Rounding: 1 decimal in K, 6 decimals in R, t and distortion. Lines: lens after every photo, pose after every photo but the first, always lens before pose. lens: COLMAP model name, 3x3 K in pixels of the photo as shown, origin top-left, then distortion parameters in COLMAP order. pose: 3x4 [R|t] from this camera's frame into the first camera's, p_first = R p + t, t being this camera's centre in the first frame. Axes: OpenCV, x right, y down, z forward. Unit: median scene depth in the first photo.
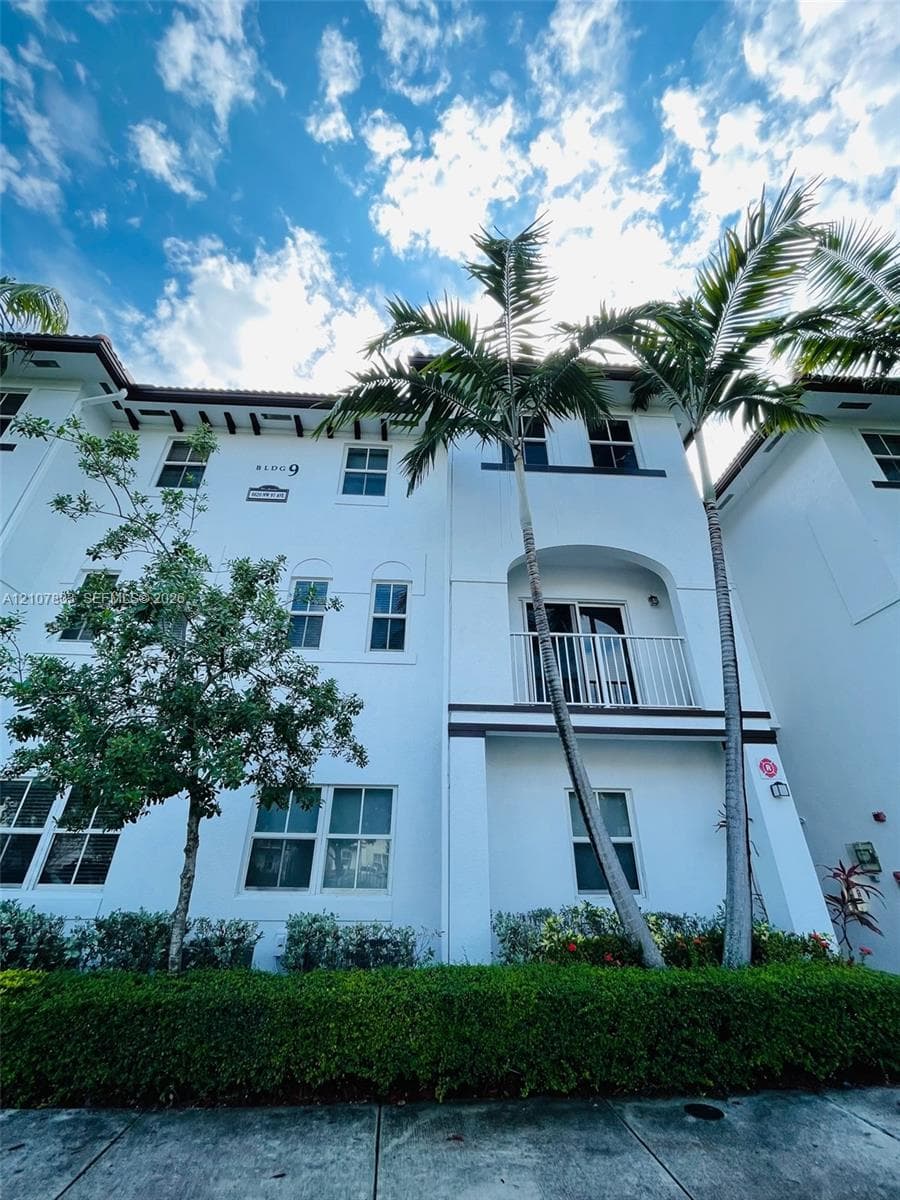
lens RADIAL K [[483.7, 0, 450.0], [0, 483.7, 600.0], [0, 0, 1]] dist [-0.000524, -0.000050]
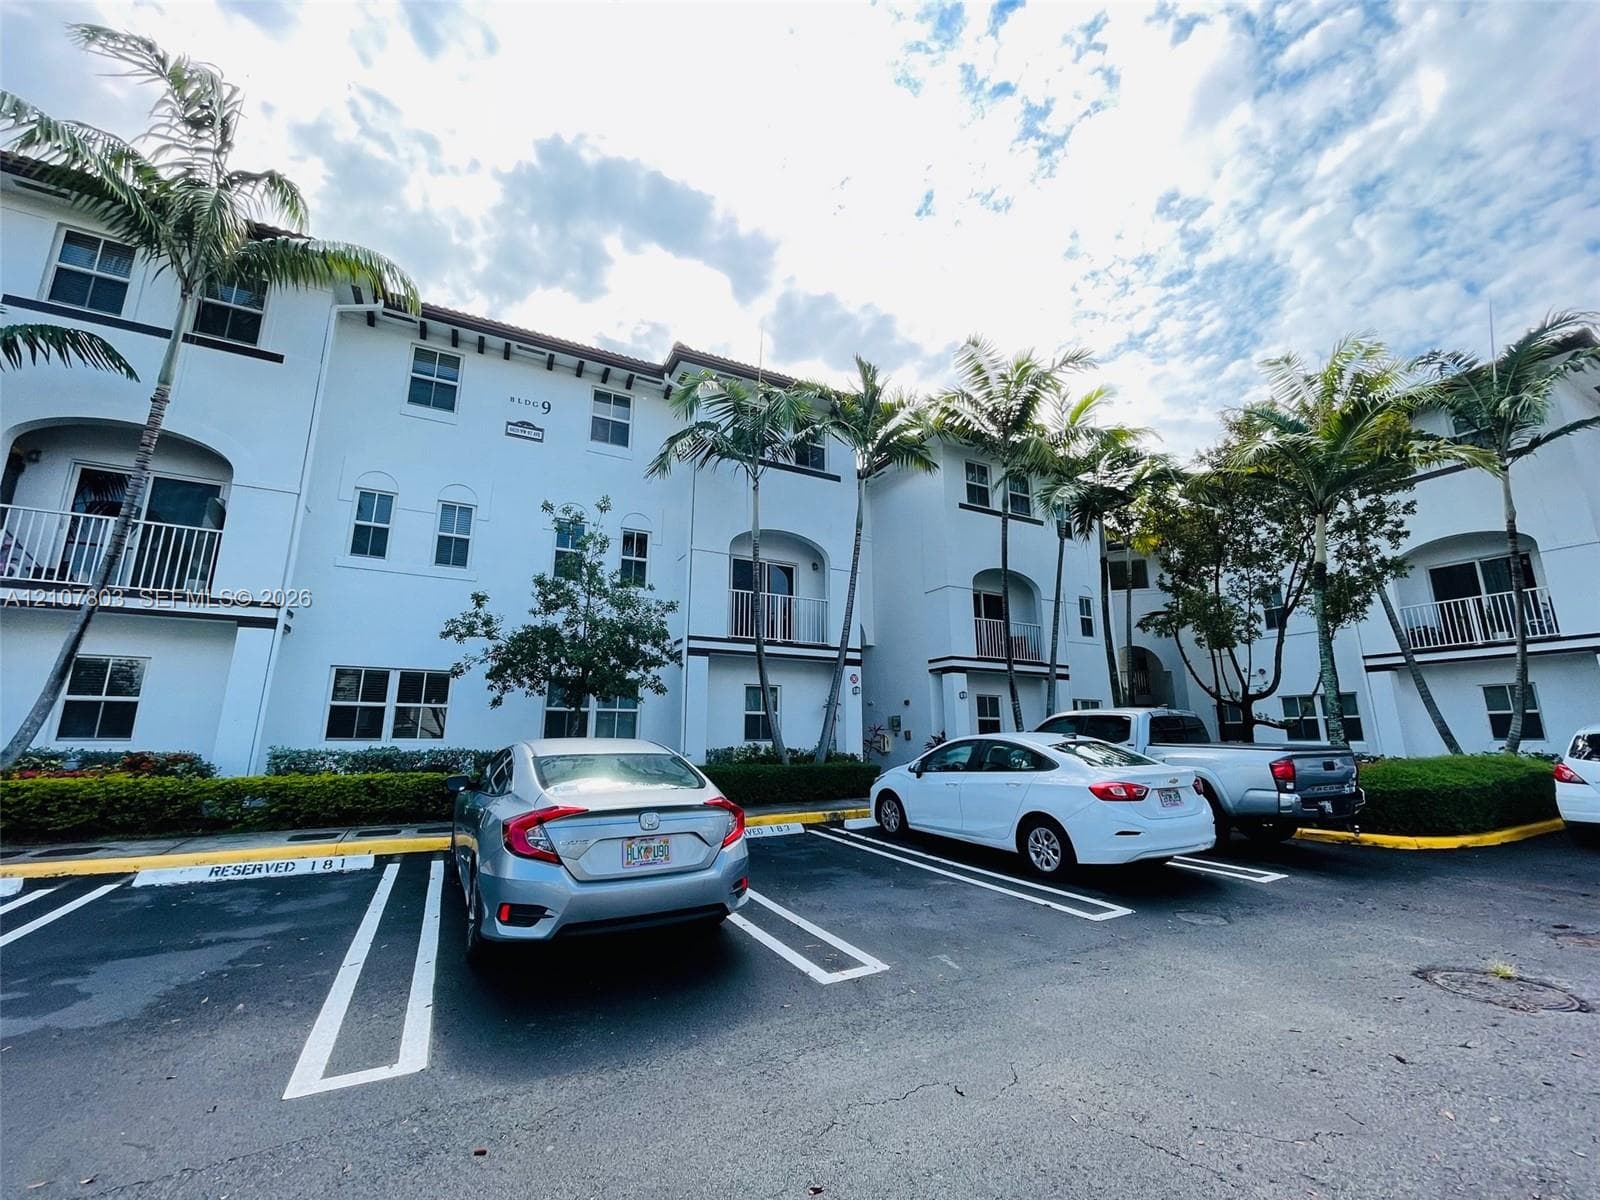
lens RADIAL K [[644.9, 0, 800.0], [0, 644.9, 600.0], [0, 0, 1]] dist [-0.000524, -0.000050]
pose [[0.905193, 0.081291, 0.417154, -0.454438], [-0.196701, 0.950216, 0.241658, -0.386694], [-0.376742, -0.300801, 0.876119, -0.776766]]
